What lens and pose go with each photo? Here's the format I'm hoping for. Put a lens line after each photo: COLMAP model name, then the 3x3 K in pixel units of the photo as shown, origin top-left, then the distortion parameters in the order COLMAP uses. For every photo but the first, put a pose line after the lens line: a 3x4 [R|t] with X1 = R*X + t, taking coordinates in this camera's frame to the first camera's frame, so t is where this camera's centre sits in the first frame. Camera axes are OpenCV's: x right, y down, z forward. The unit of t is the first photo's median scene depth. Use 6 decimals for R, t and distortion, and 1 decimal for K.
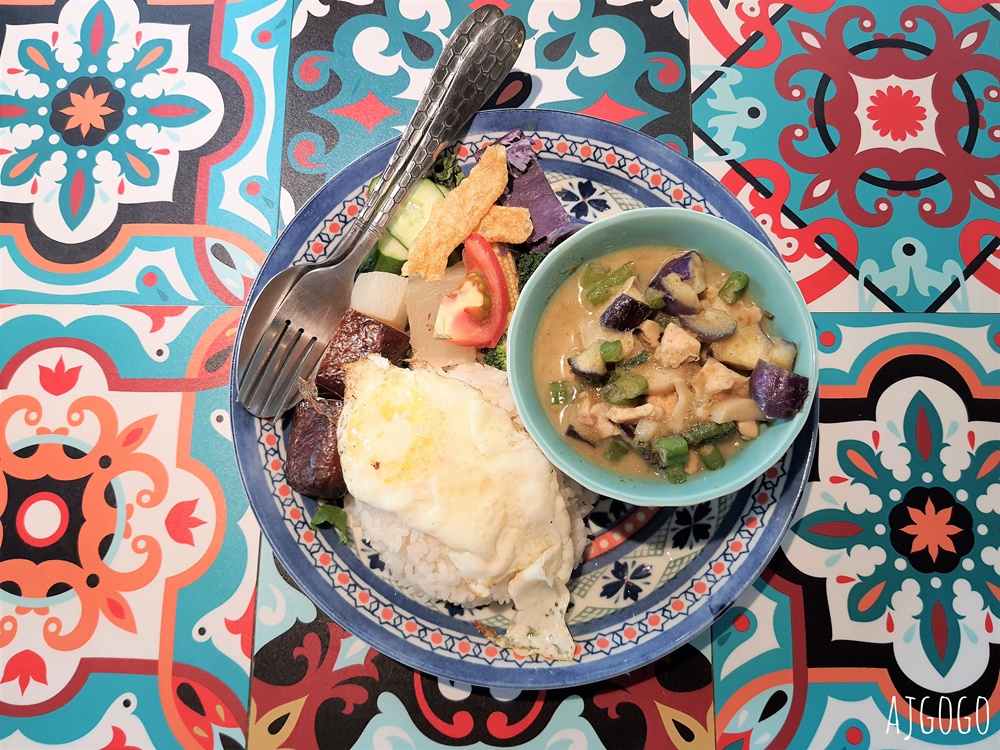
lens RADIAL K [[793.4, 0, 484.4], [0, 793.4, 371.8], [0, 0, 1]] dist [0.091641, -0.230901]
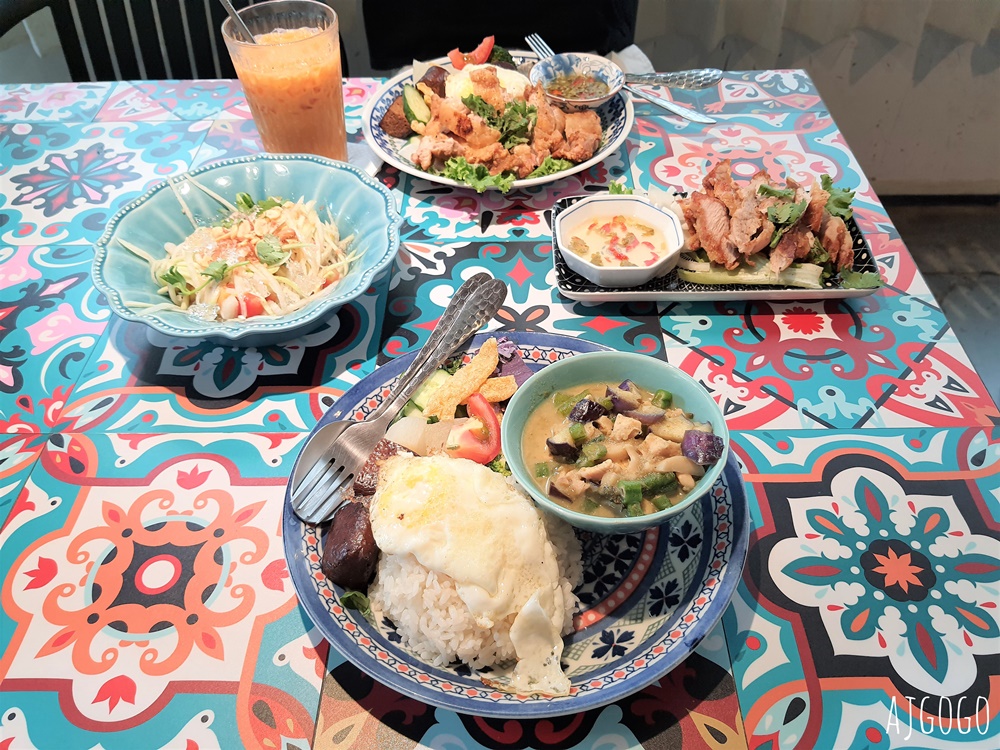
lens RADIAL K [[793.4, 0, 484.4], [0, 793.4, 371.8], [0, 0, 1]] dist [0.091641, -0.230901]
pose [[0.999785, -0.017819, 0.010623, -0.011532], [0.020698, 0.822227, -0.568783, 0.600609], [0.001400, 0.568880, 0.822419, -0.162898]]
